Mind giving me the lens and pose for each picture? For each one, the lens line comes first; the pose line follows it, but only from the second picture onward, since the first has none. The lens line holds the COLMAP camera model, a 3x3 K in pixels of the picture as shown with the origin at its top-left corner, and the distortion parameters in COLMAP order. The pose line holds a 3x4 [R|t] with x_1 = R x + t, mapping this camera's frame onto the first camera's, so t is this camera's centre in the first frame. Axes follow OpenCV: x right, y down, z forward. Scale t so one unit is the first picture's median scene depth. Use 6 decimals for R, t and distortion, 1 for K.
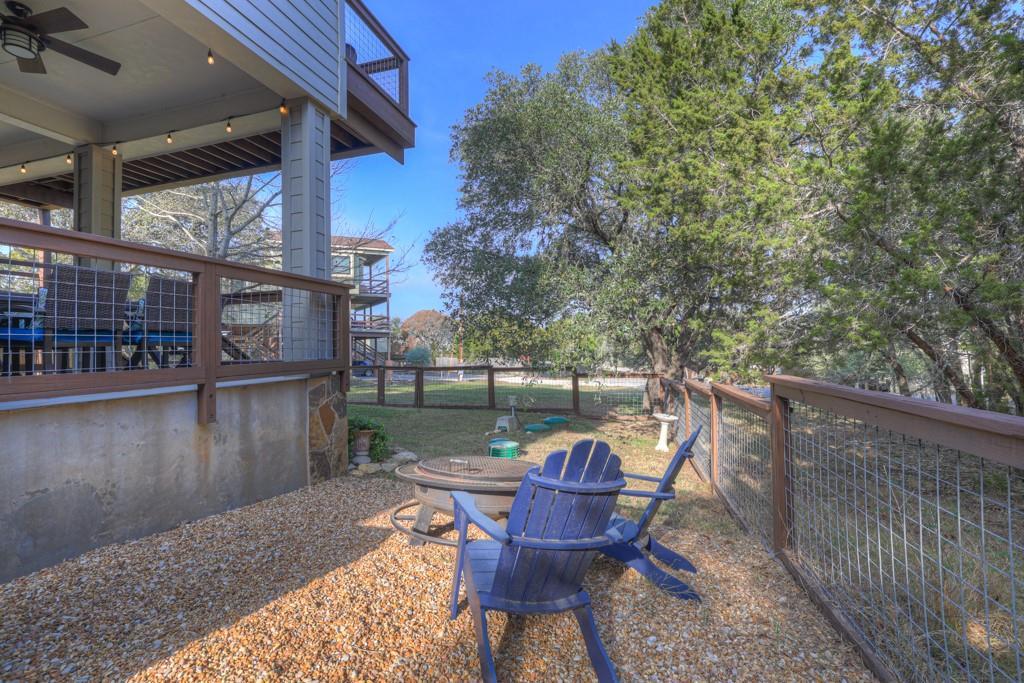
lens RADIAL K [[473.4, 0, 505.6], [0, 473.4, 339.1], [0, 0, 1]] dist [-0.024410, 0.005032]
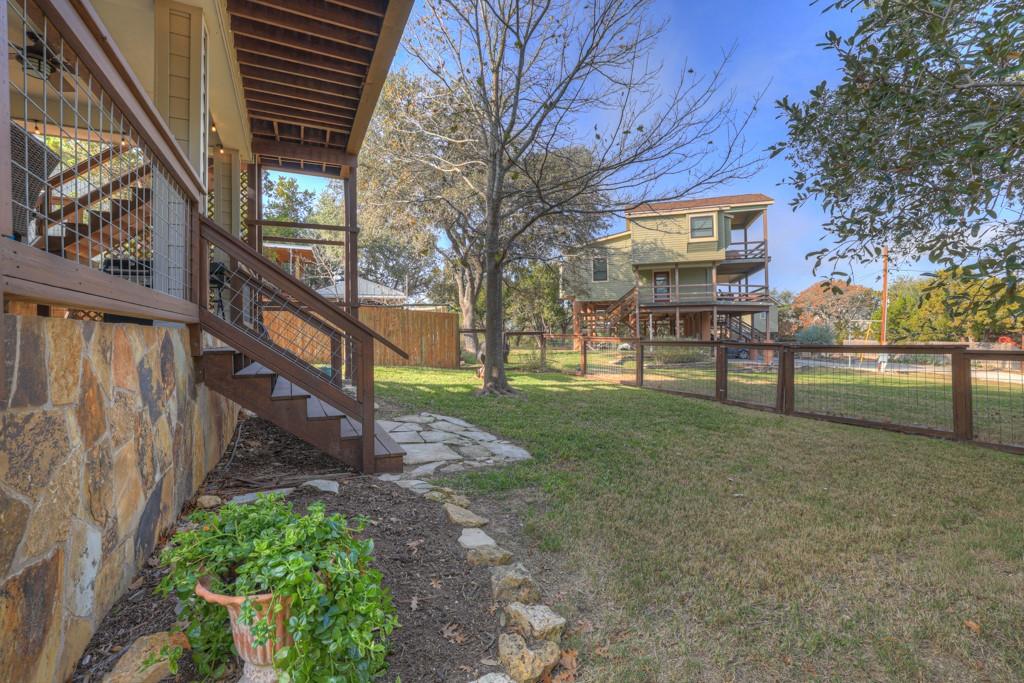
lens RADIAL K [[440.4, 0, 510.4], [0, 440.4, 331.9], [0, 0, 1]] dist [-0.015682, -0.000478]
pose [[0.692959, 0.004864, -0.720961, -0.029624], [0.010628, 0.999800, 0.016960, 0.031685], [0.720899, -0.019415, 0.692768, 0.384334]]
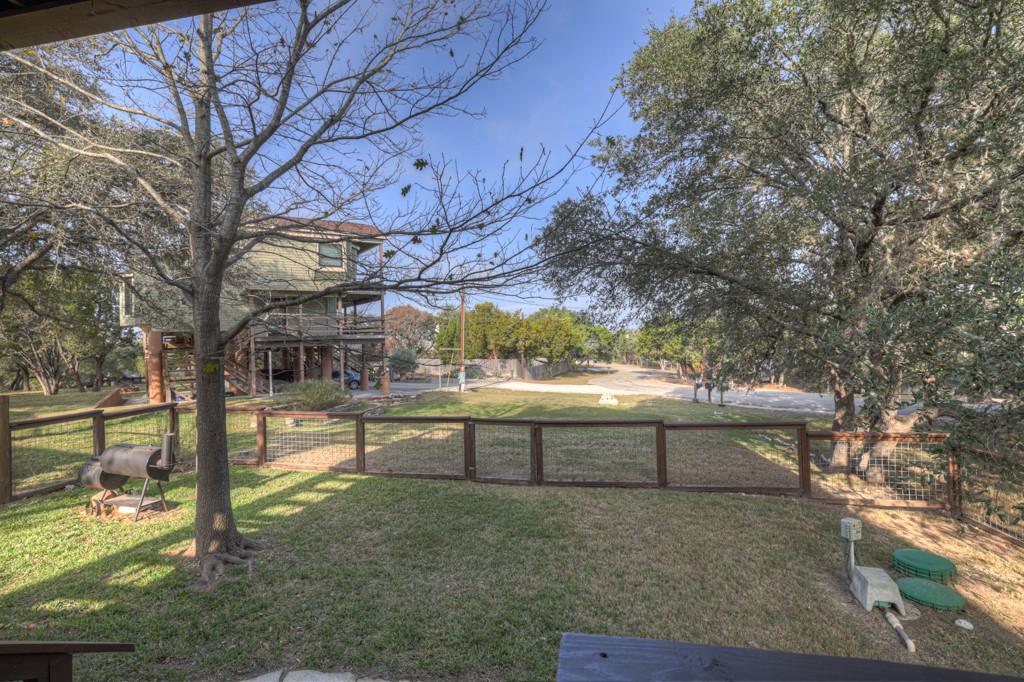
lens RADIAL K [[473.4, 0, 505.7], [0, 473.4, 331.7], [0, 0, 1]] dist [-0.024410, 0.005032]
pose [[0.994137, -0.008807, 0.107766, -0.289127], [0.008328, 0.999953, 0.004898, -0.061905], [-0.107804, -0.003972, 0.994164, 0.376802]]
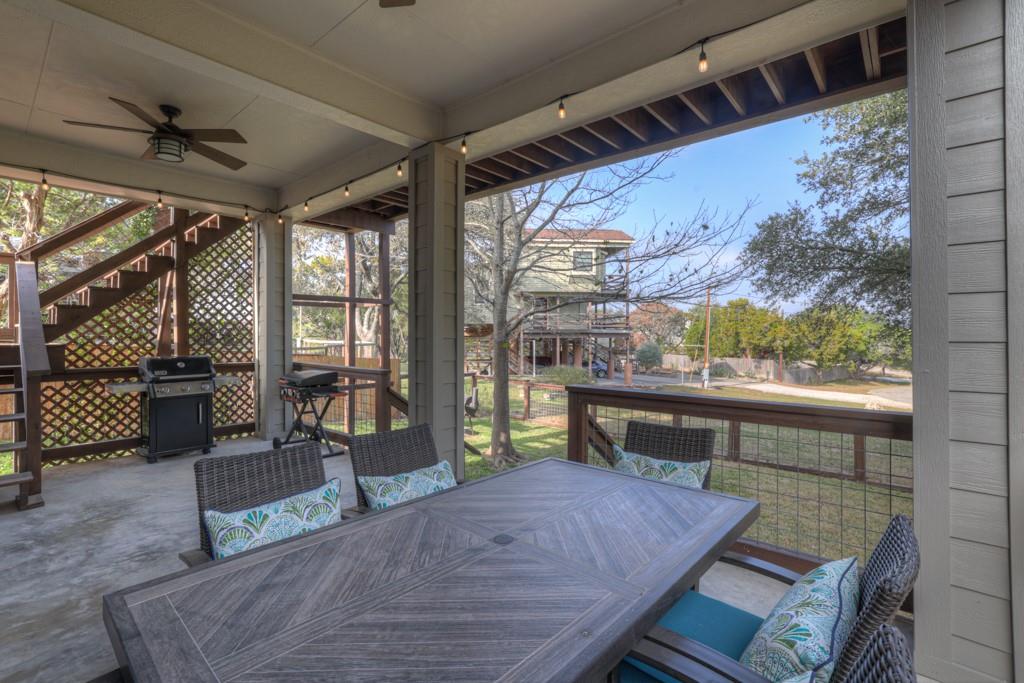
lens RADIAL K [[473.4, 0, 497.9], [0, 473.4, 336.4], [0, 0, 1]] dist [-0.024410, 0.005032]
pose [[0.906814, 0.022041, -0.420955, -0.210929], [-0.011692, 0.999563, 0.027151, -0.066440], [0.421369, -0.019699, 0.906675, 0.173778]]
